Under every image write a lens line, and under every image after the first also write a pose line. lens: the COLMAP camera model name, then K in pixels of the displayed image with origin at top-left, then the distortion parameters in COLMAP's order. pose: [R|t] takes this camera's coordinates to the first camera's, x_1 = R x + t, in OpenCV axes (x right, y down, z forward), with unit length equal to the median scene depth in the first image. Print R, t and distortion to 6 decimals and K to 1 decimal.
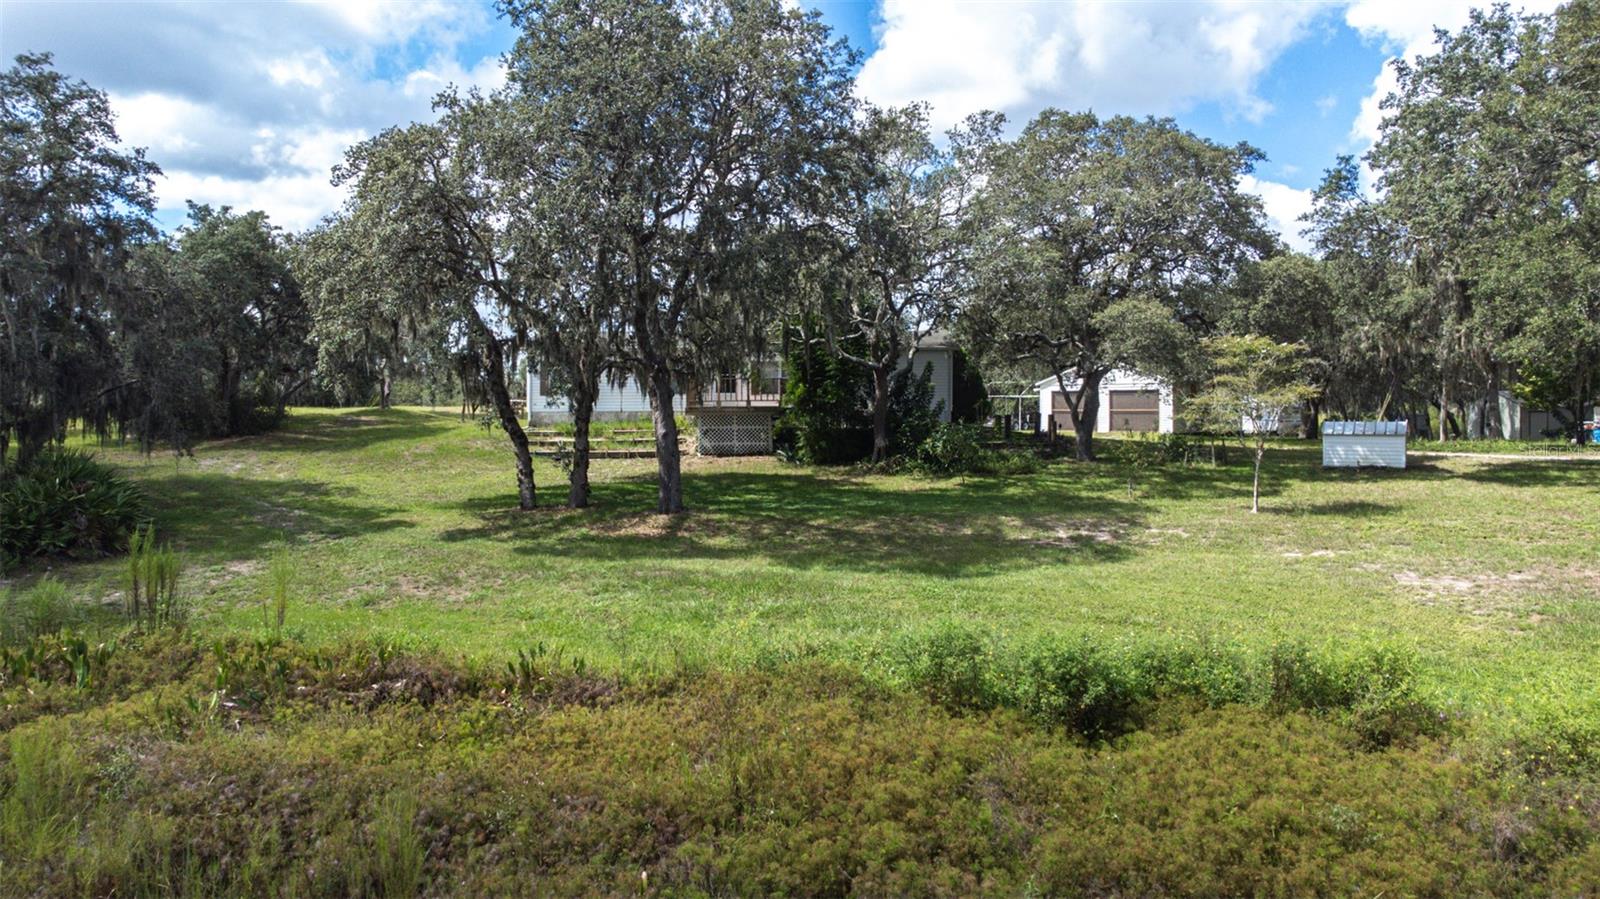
lens RADIAL K [[1198.7, 0, 784.1], [0, 1198.7, 446.8], [0, 0, 1]] dist [0.002143, 0.096835]
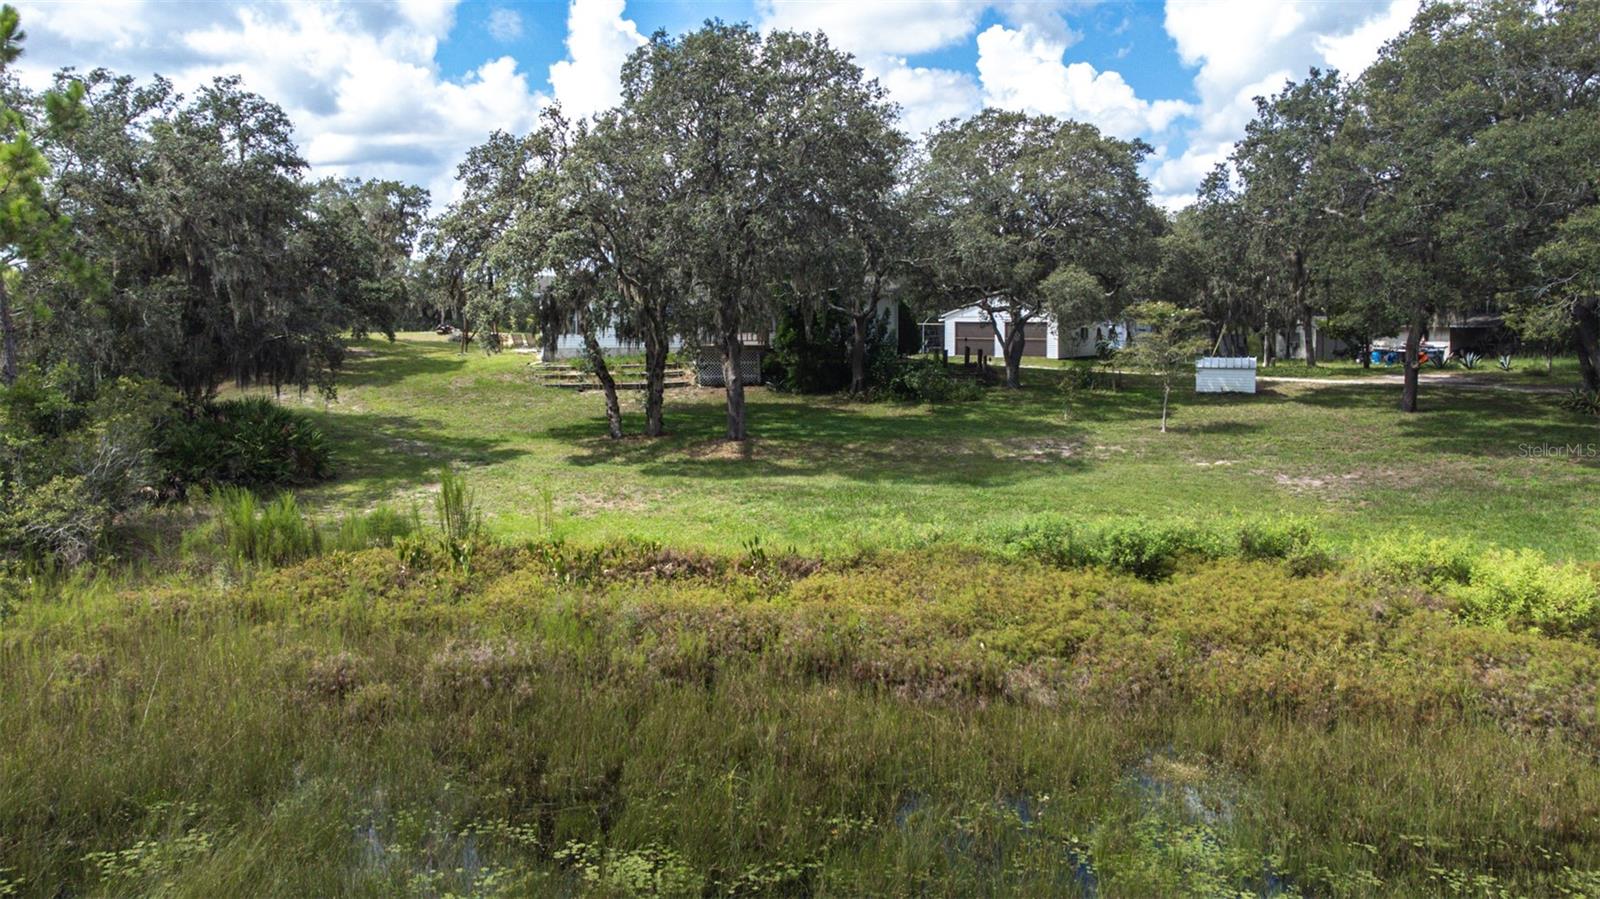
lens RADIAL K [[1190.4, 0, 794.4], [0, 1190.4, 402.8], [0, 0, 1]] dist [0.035051, 0.001414]
pose [[0.988803, -0.013032, 0.148654, -0.198489], [0.006634, 0.999033, 0.043454, -0.035838], [-0.149076, -0.041981, 0.987934, -0.244613]]
